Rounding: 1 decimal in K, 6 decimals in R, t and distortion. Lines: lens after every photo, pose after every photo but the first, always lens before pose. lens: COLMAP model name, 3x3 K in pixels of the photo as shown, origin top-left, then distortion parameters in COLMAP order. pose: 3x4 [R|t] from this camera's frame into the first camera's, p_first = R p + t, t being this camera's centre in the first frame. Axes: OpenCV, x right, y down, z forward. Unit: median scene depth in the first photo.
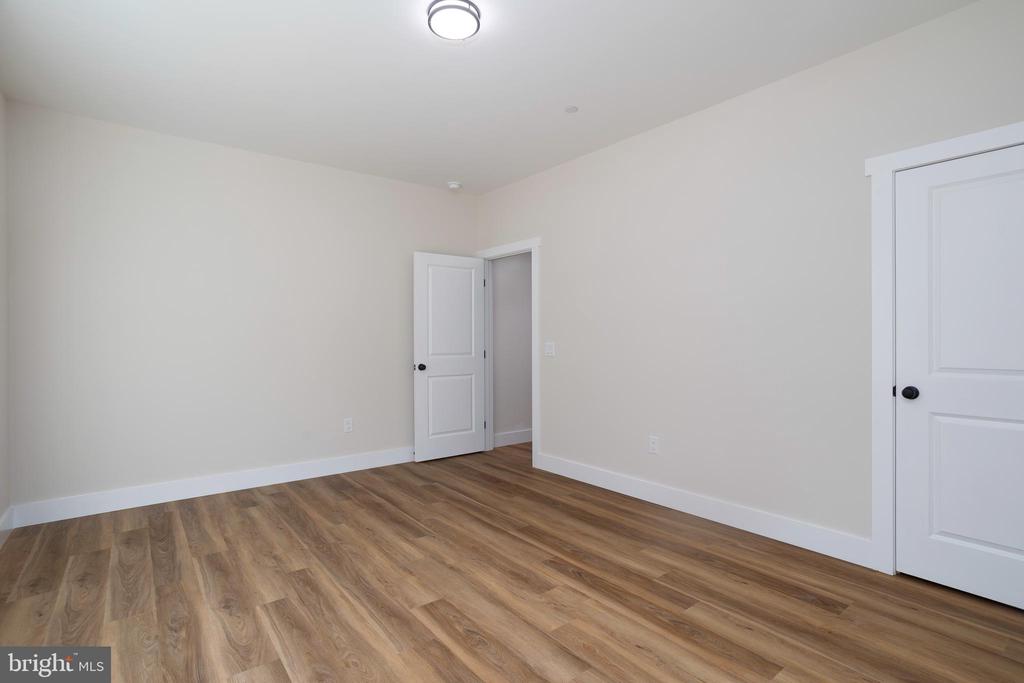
lens RADIAL K [[493.7, 0, 509.5], [0, 493.7, 337.0], [0, 0, 1]] dist [-0.055178, 0.034044]
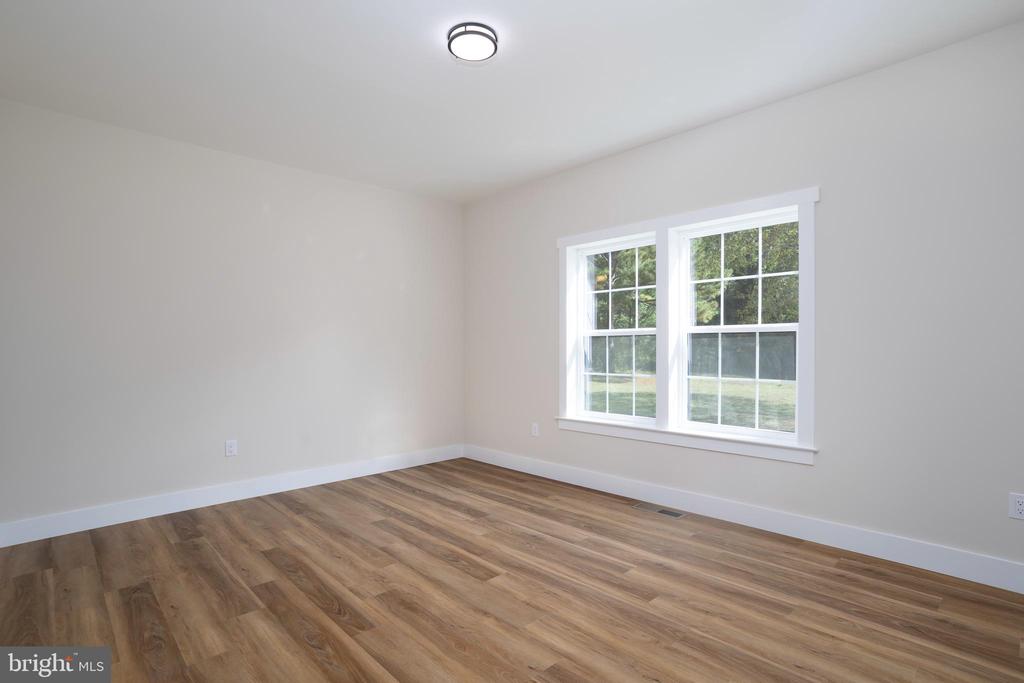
lens RADIAL K [[493.7, 0, 509.5], [0, 493.7, 337.0], [0, 0, 1]] dist [-0.055178, 0.034044]
pose [[-0.995645, 0.012666, -0.092360, -0.094982], [0.014526, 0.999705, -0.019490, 0.004528], [0.092086, -0.020746, -0.995535, 2.013261]]
